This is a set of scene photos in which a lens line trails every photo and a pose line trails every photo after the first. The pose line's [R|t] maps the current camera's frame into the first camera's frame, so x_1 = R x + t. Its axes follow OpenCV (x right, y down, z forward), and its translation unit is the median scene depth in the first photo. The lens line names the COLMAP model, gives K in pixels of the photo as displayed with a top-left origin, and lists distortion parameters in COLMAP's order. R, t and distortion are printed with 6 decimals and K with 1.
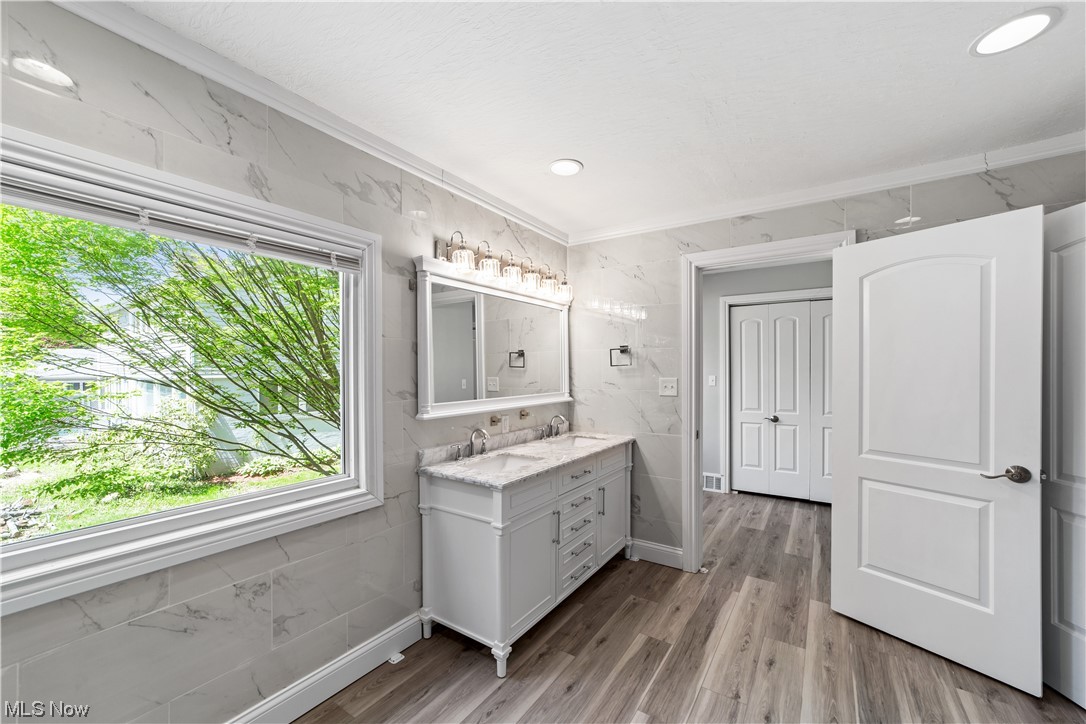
lens RADIAL K [[421.8, 0, 543.5], [0, 421.8, 371.7], [0, 0, 1]] dist [-0.001974, 0.000363]
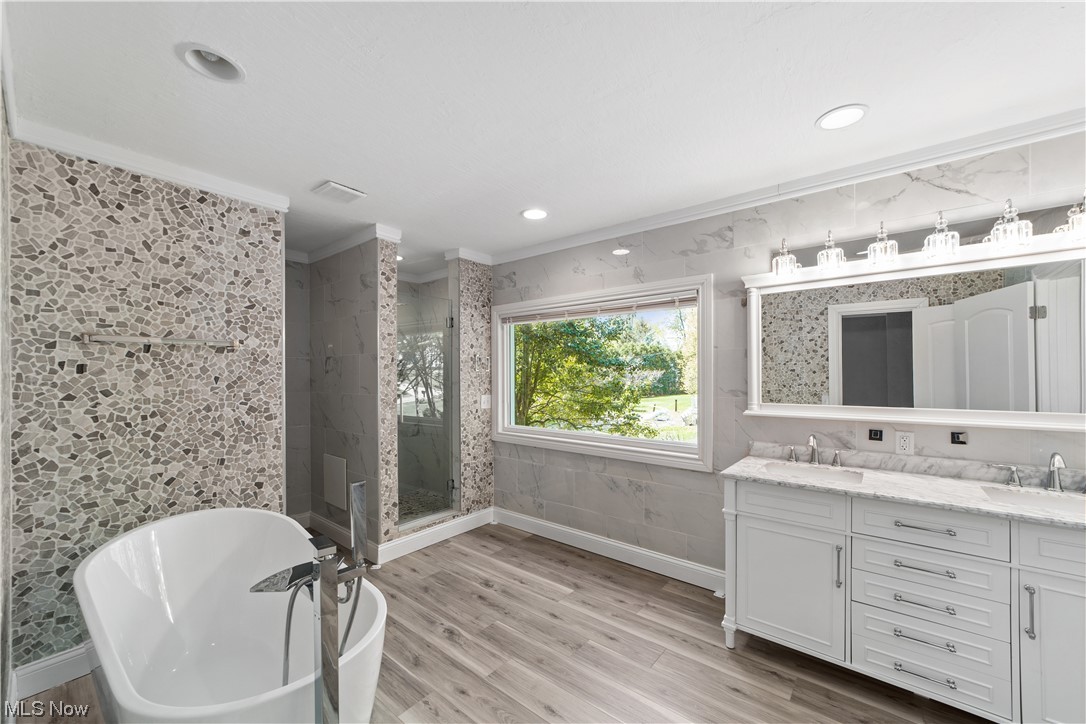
lens RADIAL K [[421.8, 0, 543.5], [0, 421.8, 371.7], [0, 0, 1]] dist [-0.001974, 0.000363]
pose [[-0.073161, -0.002917, -0.997316, 0.951354], [-0.000691, 0.999996, -0.002874, -0.003179], [0.997320, 0.000479, -0.073163, 0.533252]]
